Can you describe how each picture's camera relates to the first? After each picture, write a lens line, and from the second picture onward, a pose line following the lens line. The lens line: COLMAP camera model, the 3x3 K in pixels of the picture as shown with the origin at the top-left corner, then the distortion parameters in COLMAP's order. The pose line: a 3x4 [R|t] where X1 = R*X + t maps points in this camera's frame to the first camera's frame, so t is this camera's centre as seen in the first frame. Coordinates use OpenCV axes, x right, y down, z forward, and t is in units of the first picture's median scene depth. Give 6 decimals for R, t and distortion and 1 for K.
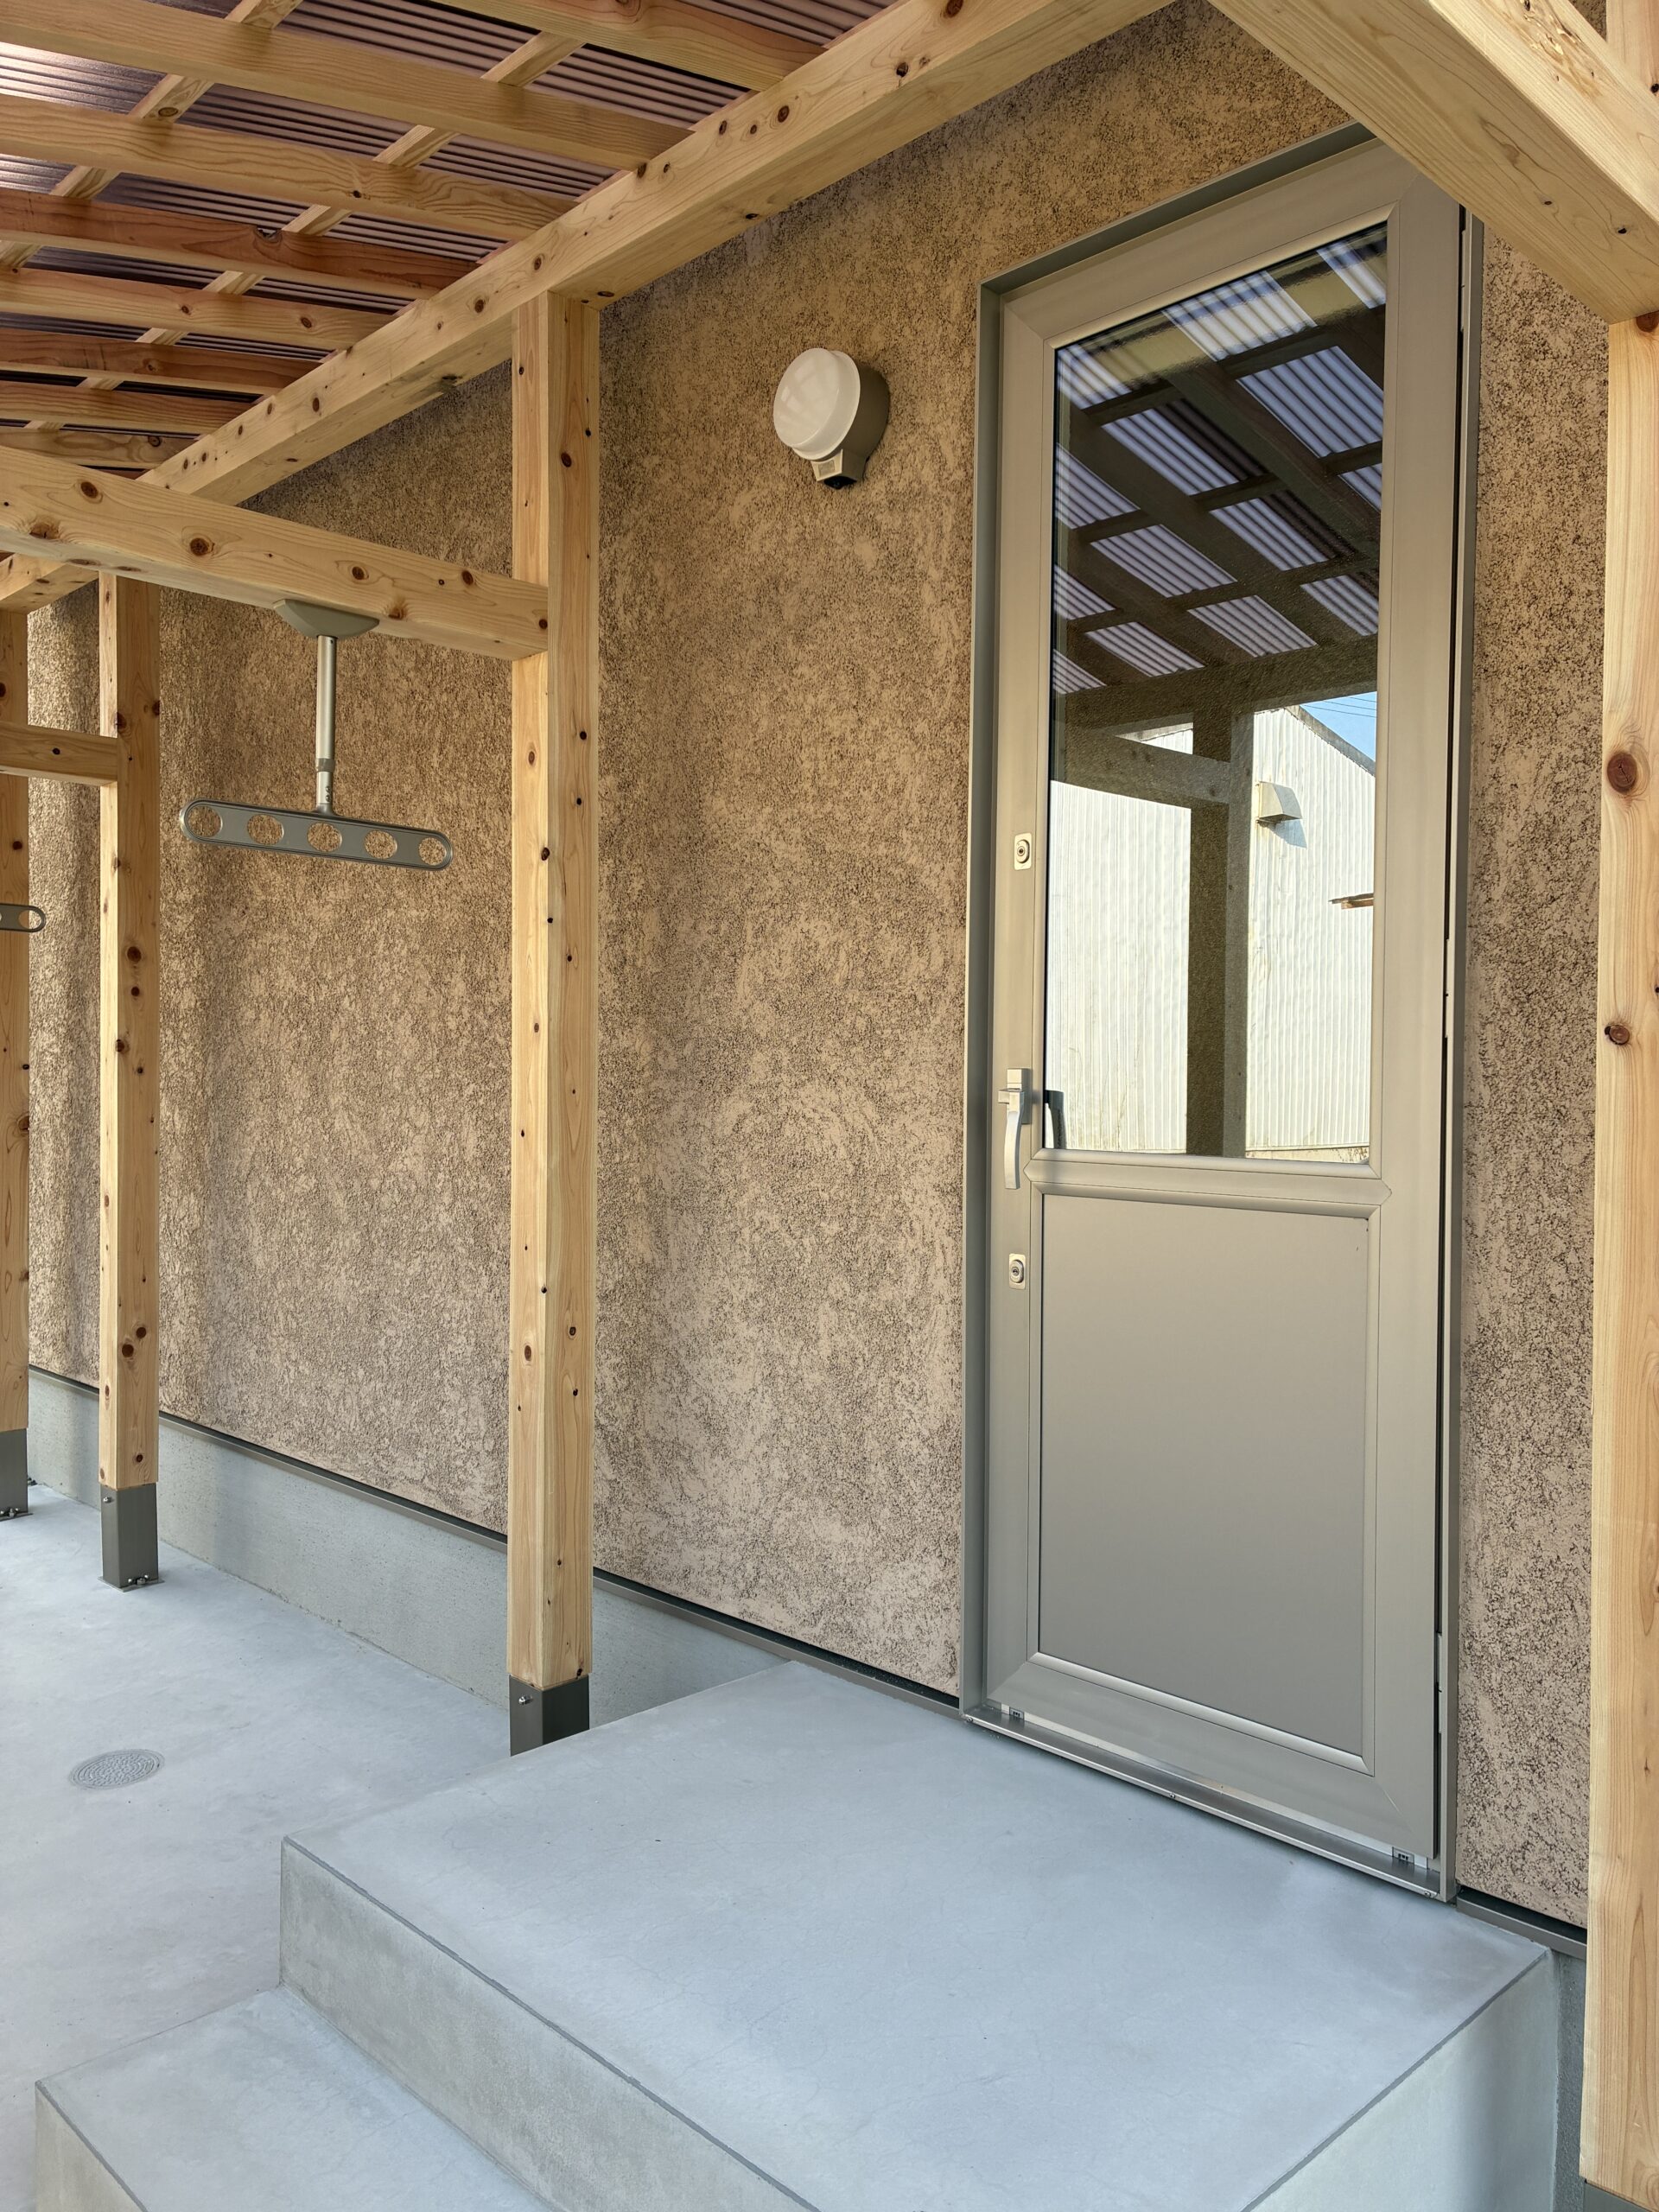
lens RADIAL K [[1669.7, 0, 814.4], [0, 1669.7, 1106.7], [0, 0, 1]] dist [0.053106, -0.059479]
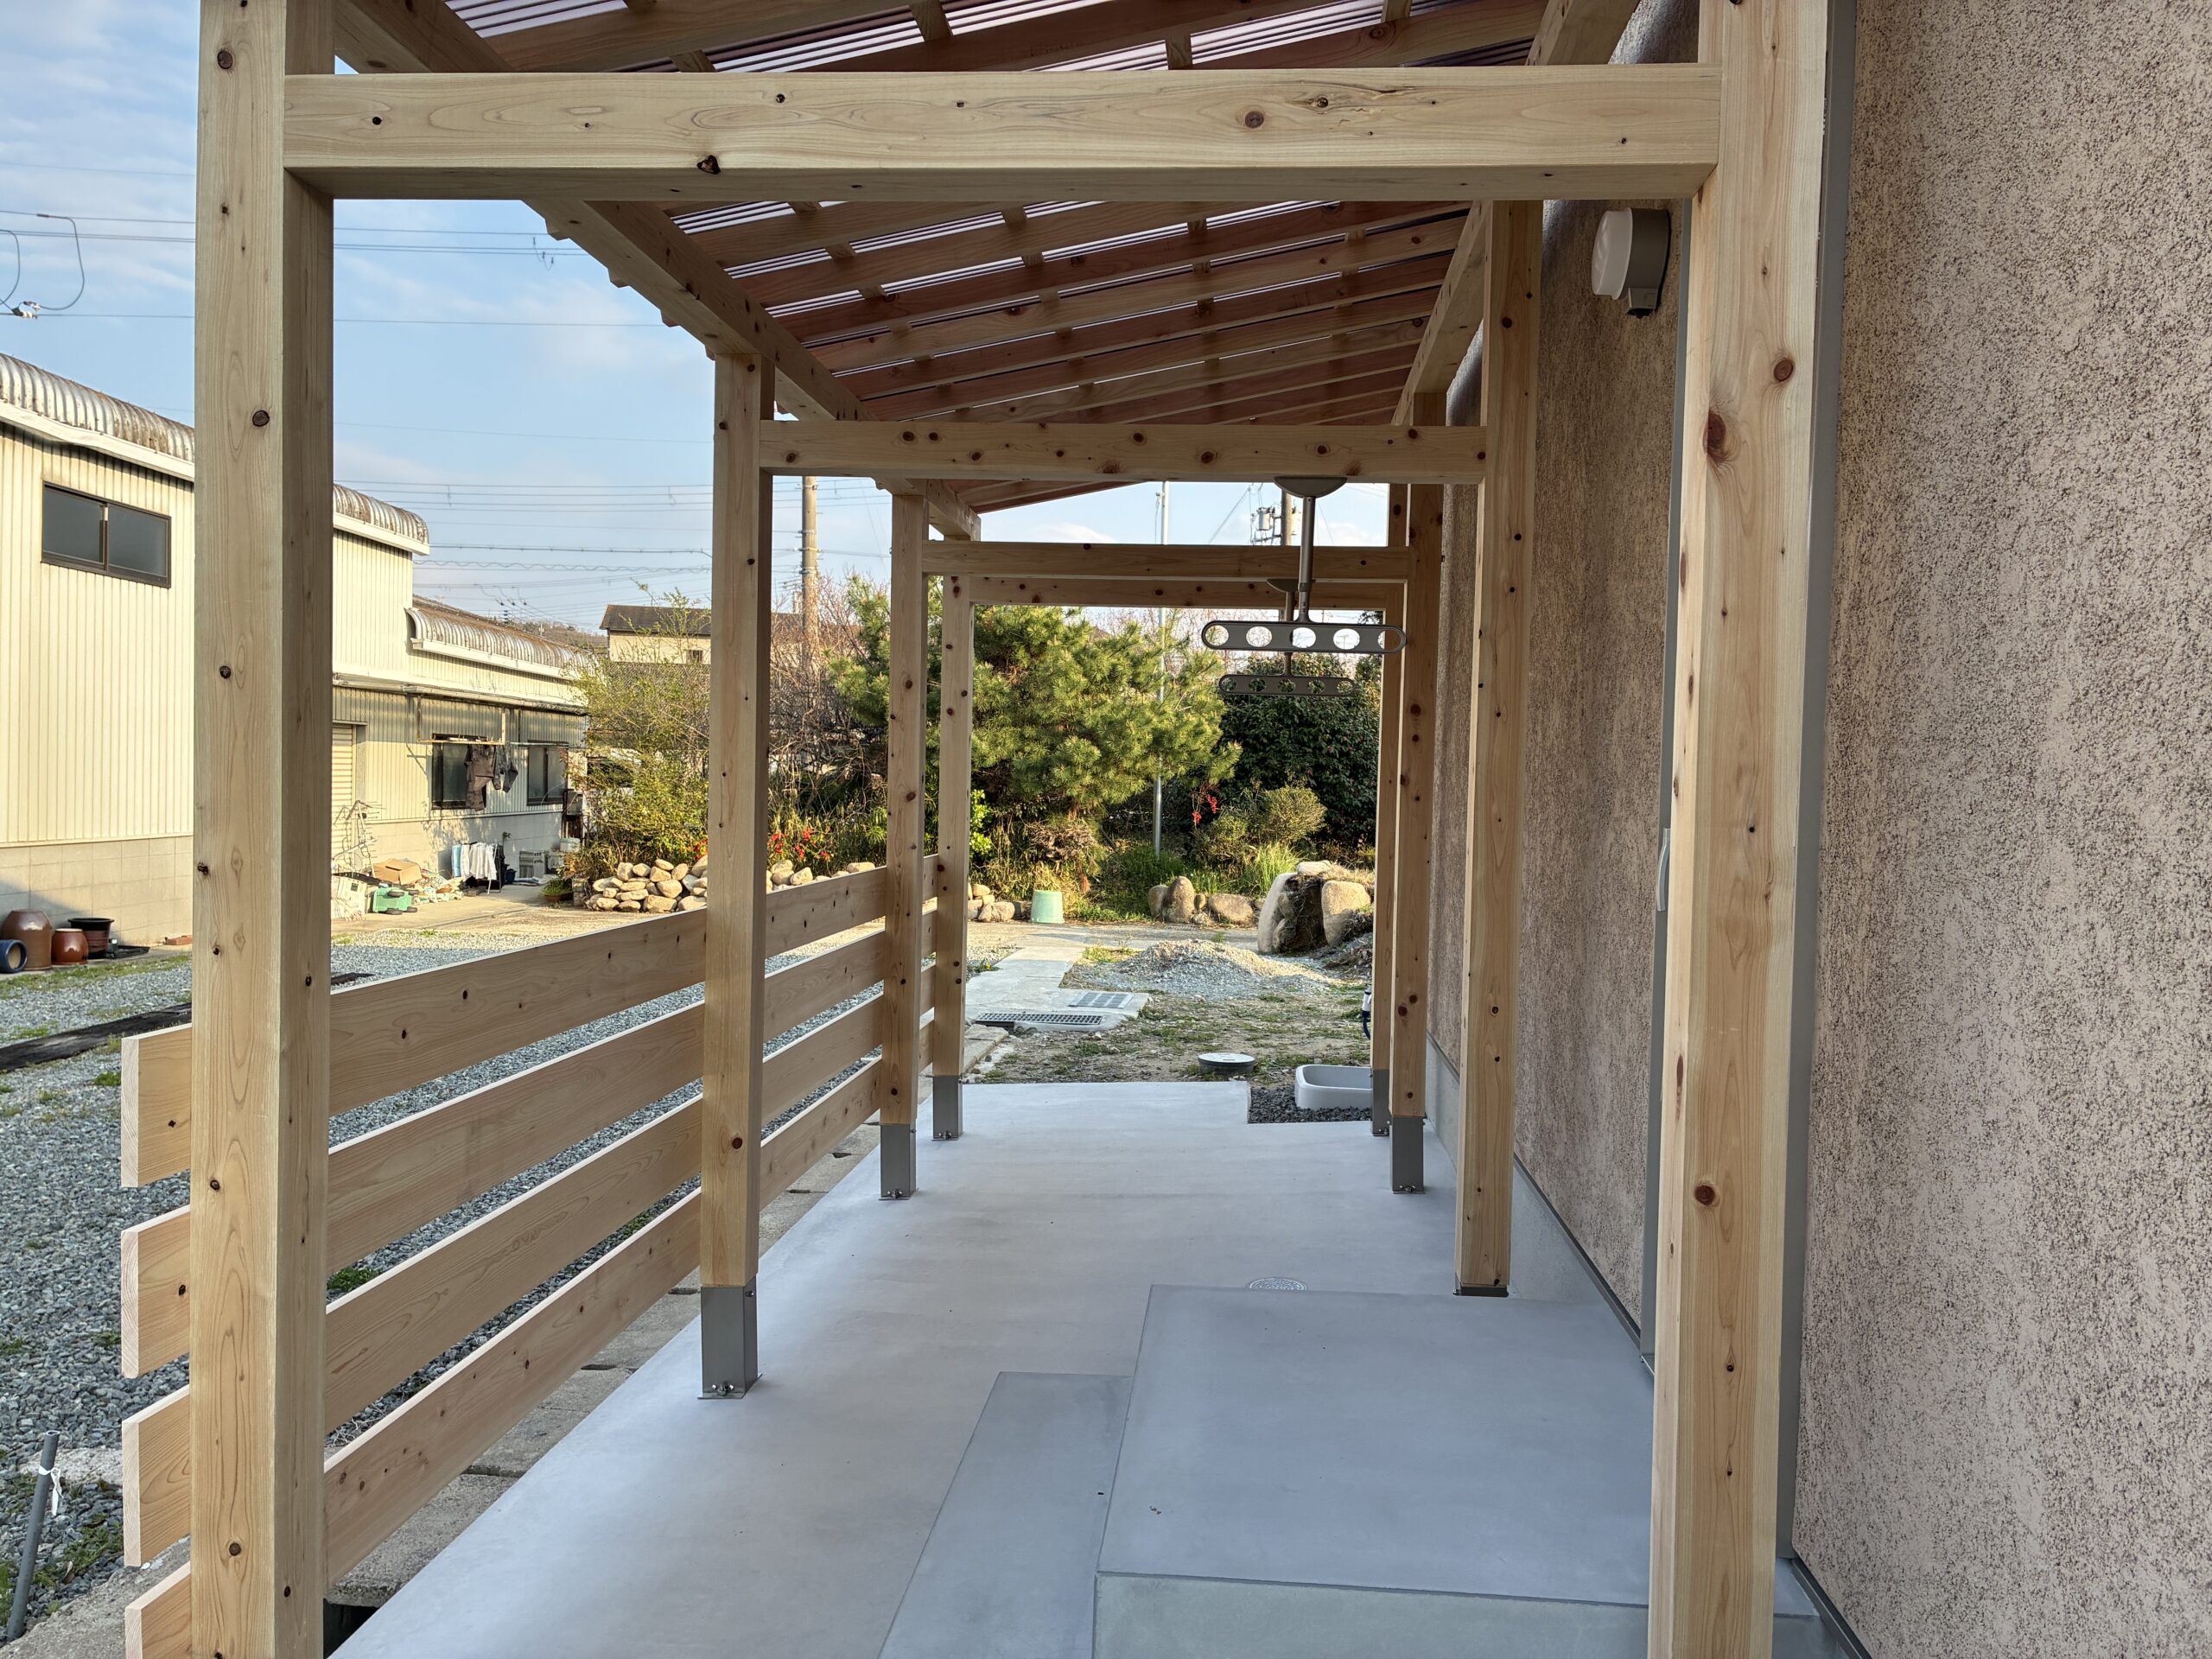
lens RADIAL K [[1669.7, 0, 1108.1], [0, 1669.7, 826.6], [0, 0, 1]] dist [0.053106, -0.059479]
pose [[0.657046, 0.029173, -0.753286, 0.592112], [-0.032803, 0.999411, 0.010092, -0.007009], [0.753136, 0.018079, 0.657616, -0.051121]]
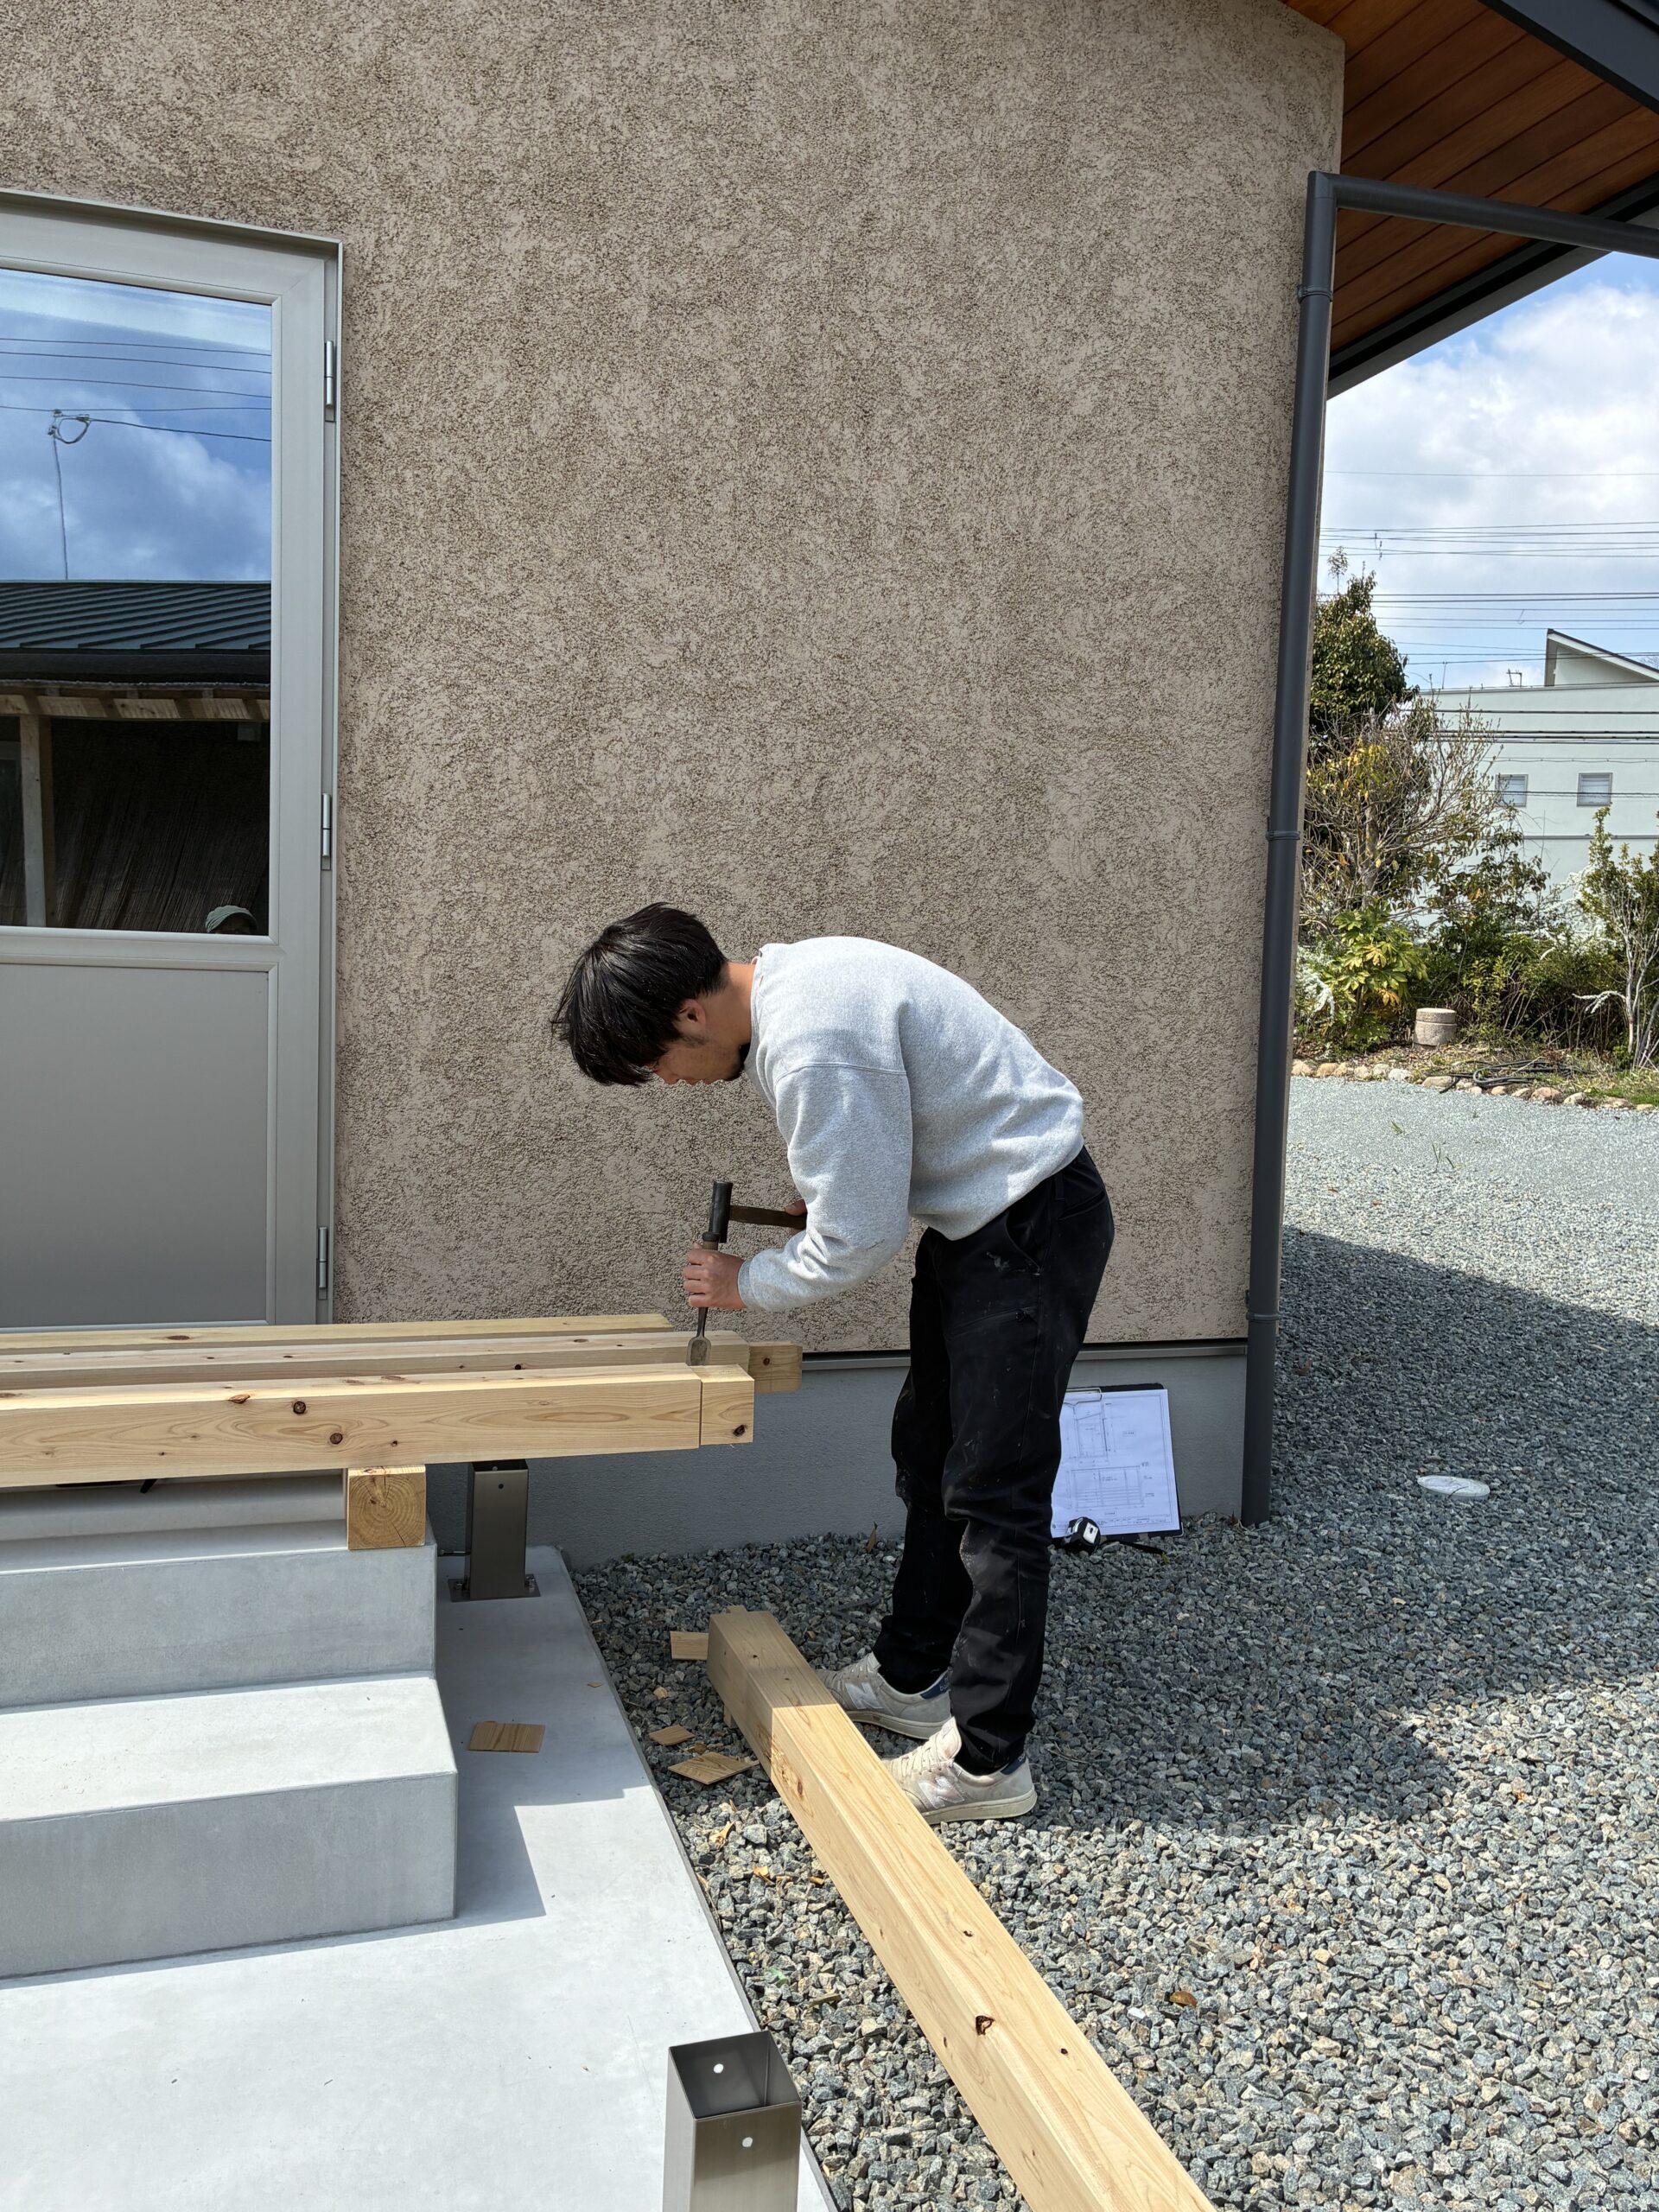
lens RADIAL K [[1718.1, 0, 819.4], [0, 1718.1, 1097.2], [0, 0, 1]] dist [0.056739, -0.072268]
pose [[0.449582, -0.061568, 0.891115, -0.582057], [-0.011695, 0.997131, 0.074793, 0.039012], [-0.893163, -0.044048, 0.447572, -0.108277]]
